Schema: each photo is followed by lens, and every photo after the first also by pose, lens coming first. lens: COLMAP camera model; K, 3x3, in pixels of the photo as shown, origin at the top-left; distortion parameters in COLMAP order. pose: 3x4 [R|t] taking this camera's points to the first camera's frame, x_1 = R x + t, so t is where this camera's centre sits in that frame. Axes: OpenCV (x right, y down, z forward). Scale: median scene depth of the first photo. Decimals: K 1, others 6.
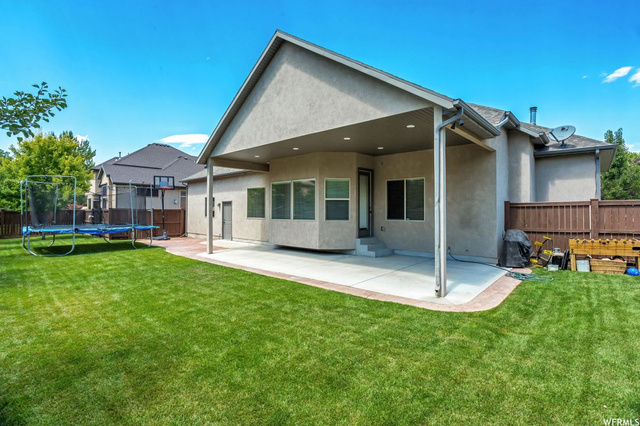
lens RADIAL K [[307.7, 0, 320.9], [0, 307.7, 209.9], [0, 0, 1]] dist [-0.020485, -0.000163]
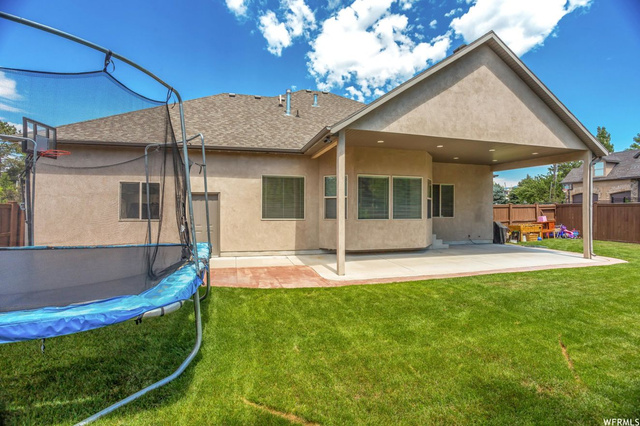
lens RADIAL K [[307.7, 0, 321.4], [0, 307.7, 214.3], [0, 0, 1]] dist [-0.020485, -0.000163]
pose [[0.526933, -0.010388, 0.849843, -1.020763], [-0.006837, 0.999841, 0.016461, 0.003913], [-0.849879, -0.014485, 0.526779, 0.737243]]
